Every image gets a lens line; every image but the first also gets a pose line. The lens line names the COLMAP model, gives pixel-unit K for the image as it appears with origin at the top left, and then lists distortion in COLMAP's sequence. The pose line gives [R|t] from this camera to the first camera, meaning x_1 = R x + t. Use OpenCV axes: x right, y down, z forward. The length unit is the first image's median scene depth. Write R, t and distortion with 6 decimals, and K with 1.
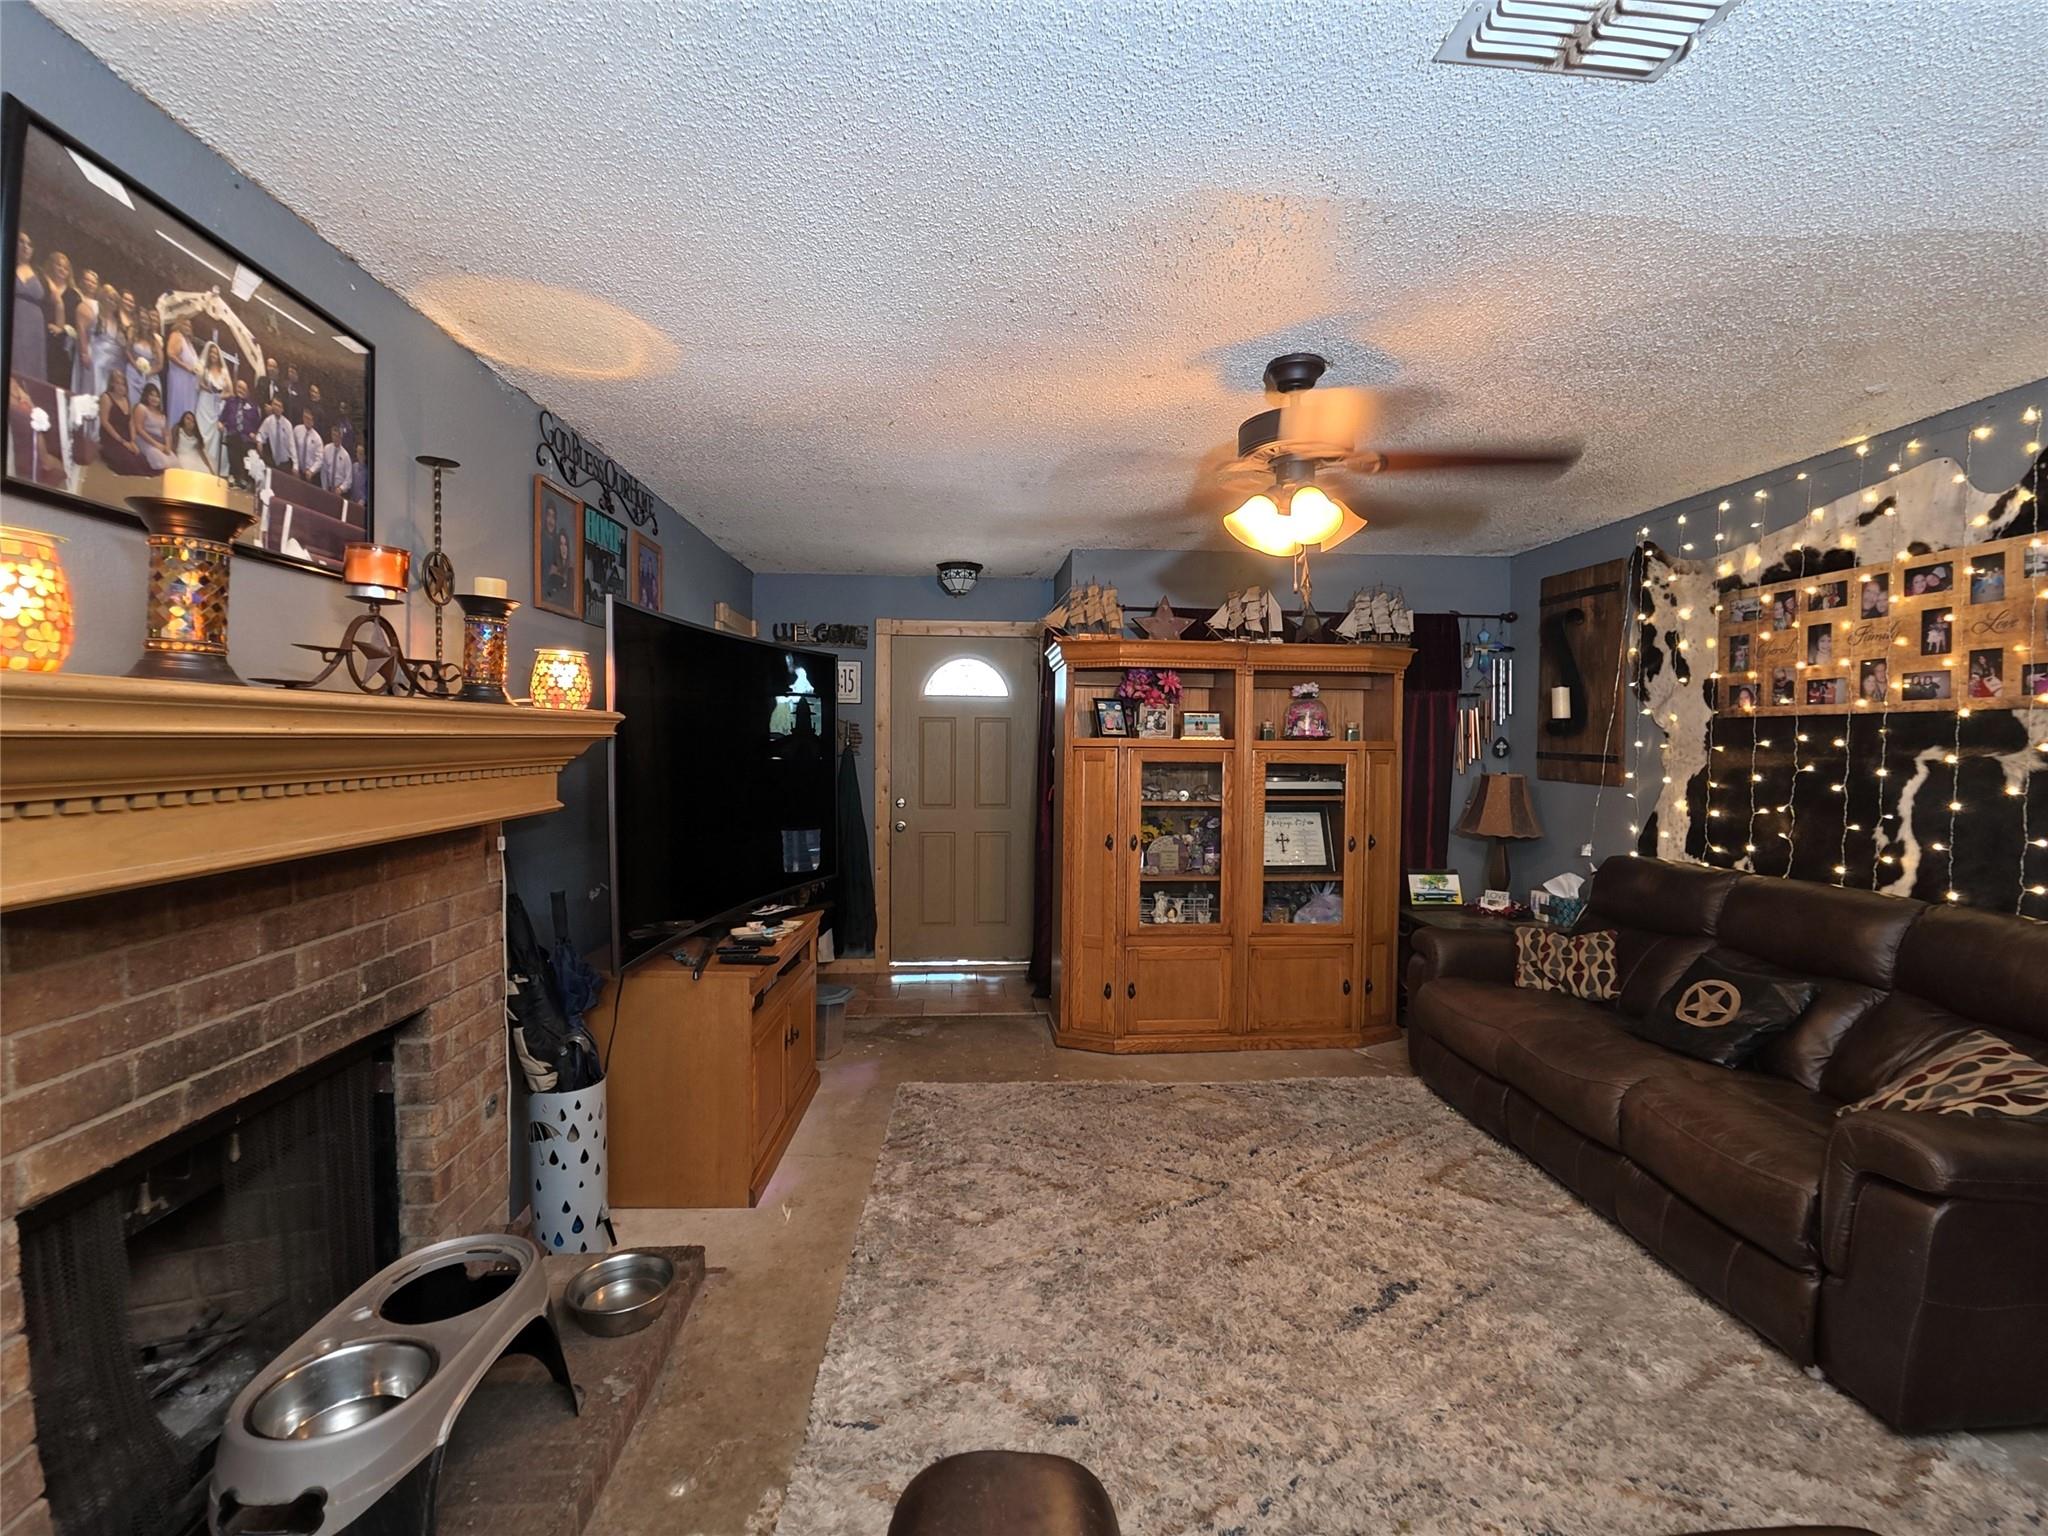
lens RADIAL K [[907.2, 0, 1024.3], [0, 907.2, 759.3], [0, 0, 1]] dist [-0.001382, -0.000861]
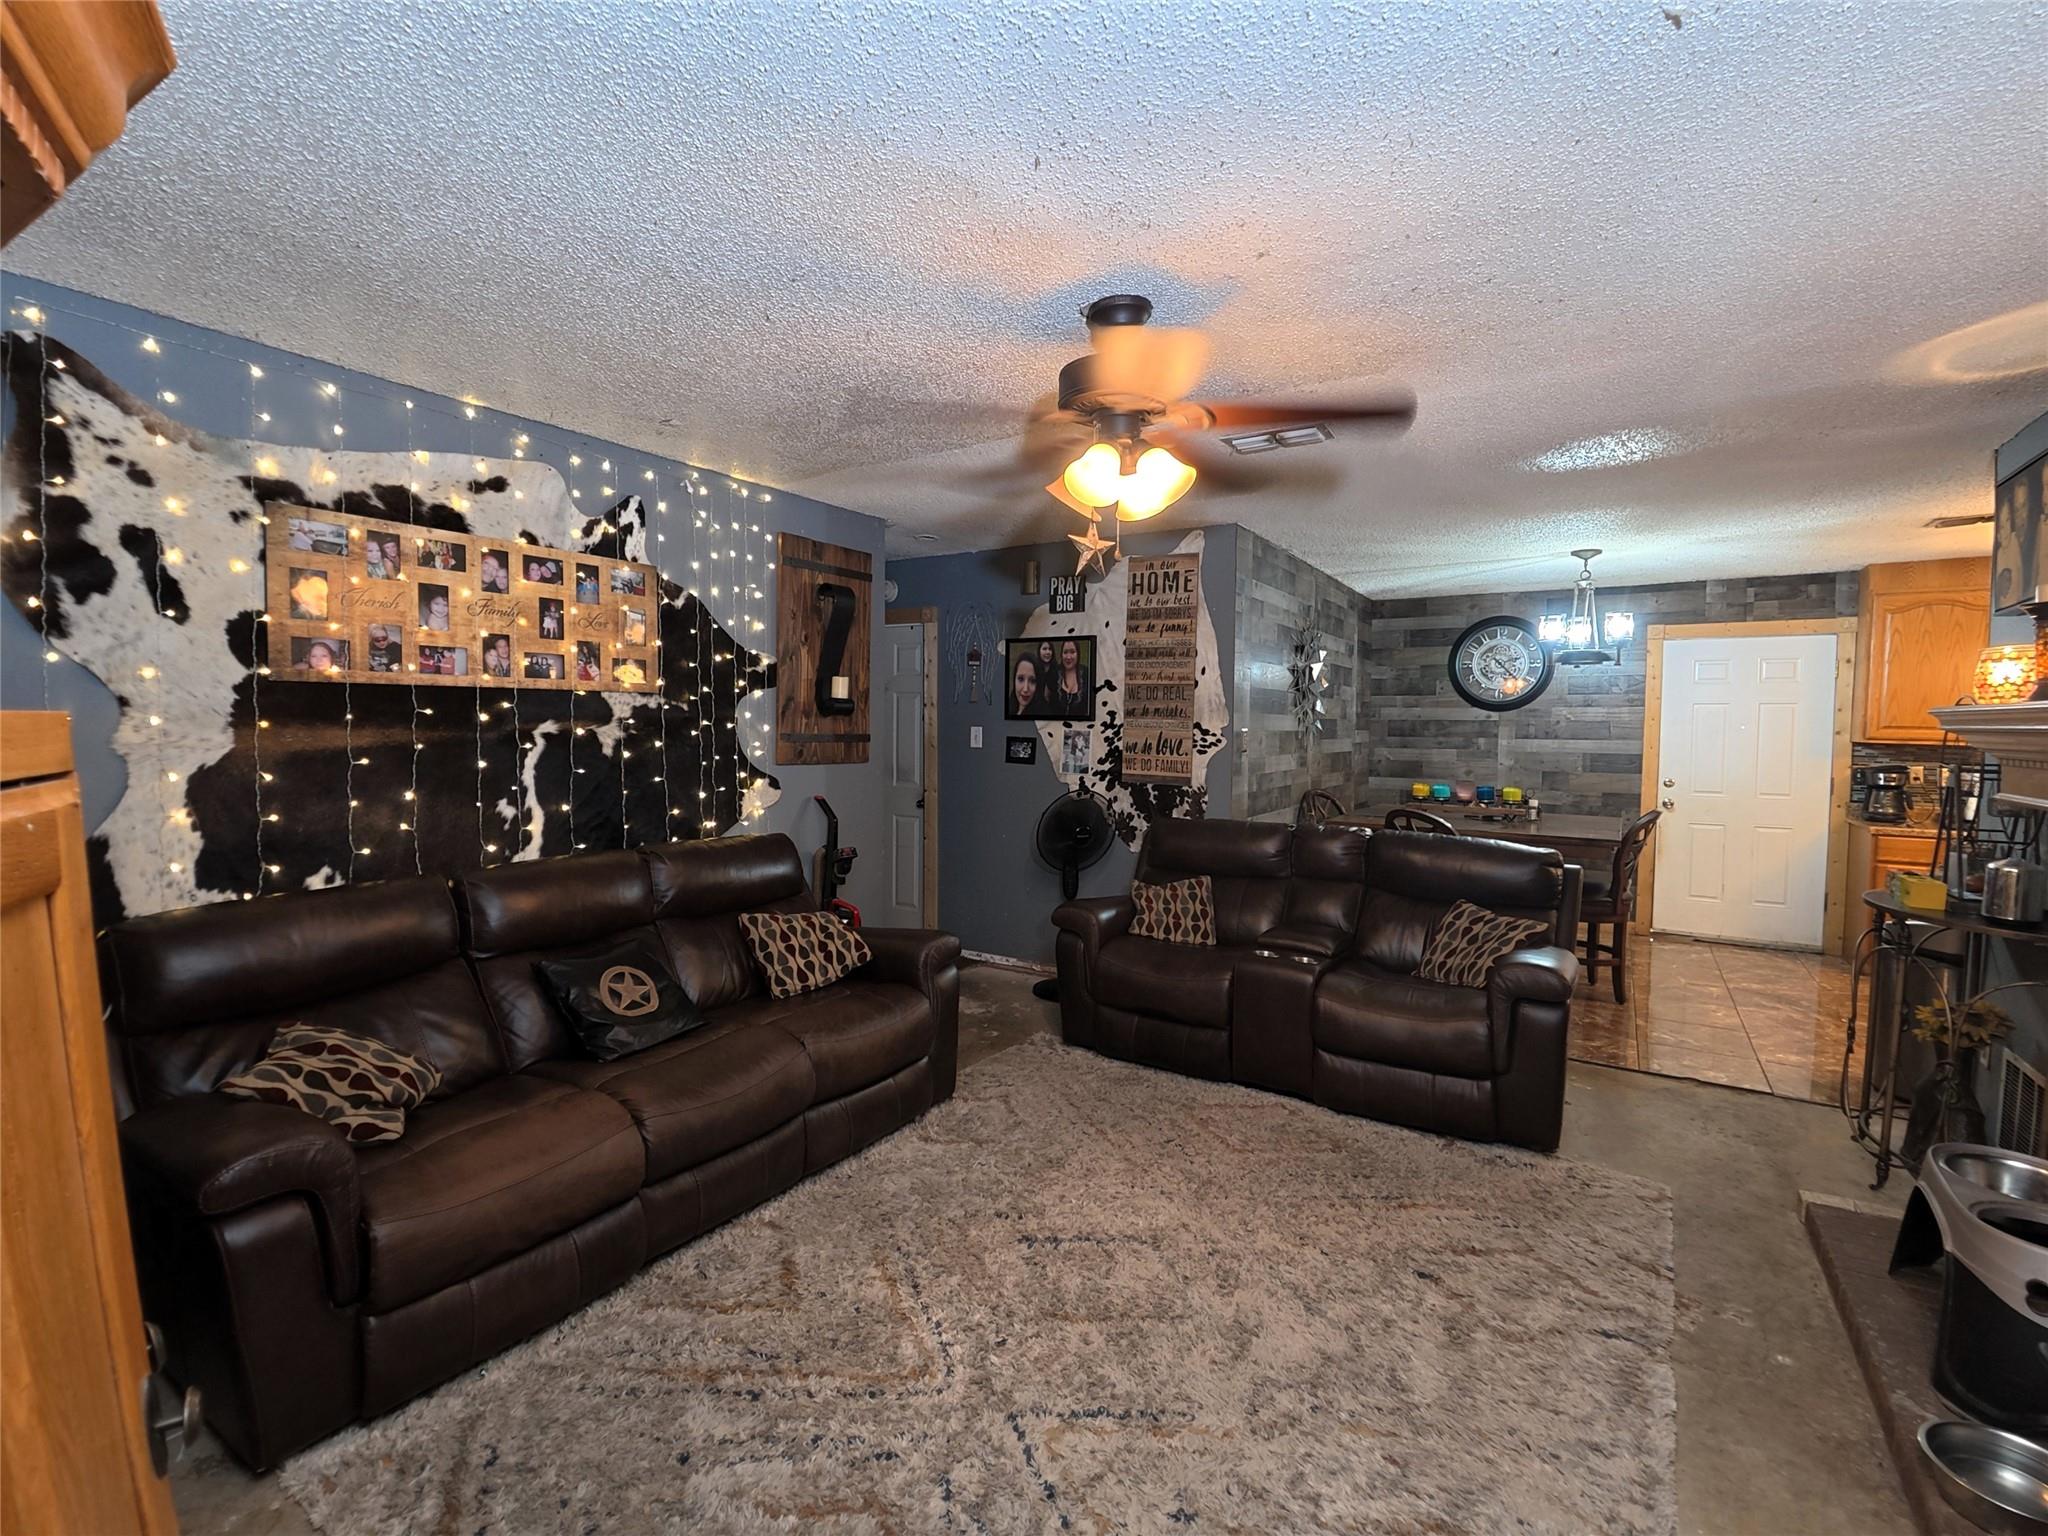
lens RADIAL K [[937.0, 0, 1024.0], [0, 937.0, 768.0], [0, 0, 1]] dist [-0.002761, -0.000801]
pose [[-0.811623, -0.039832, 0.582822, -0.150541], [-0.000043, 0.997677, 0.068124, -0.032746], [-0.584182, 0.055266, -0.809739, 1.507600]]
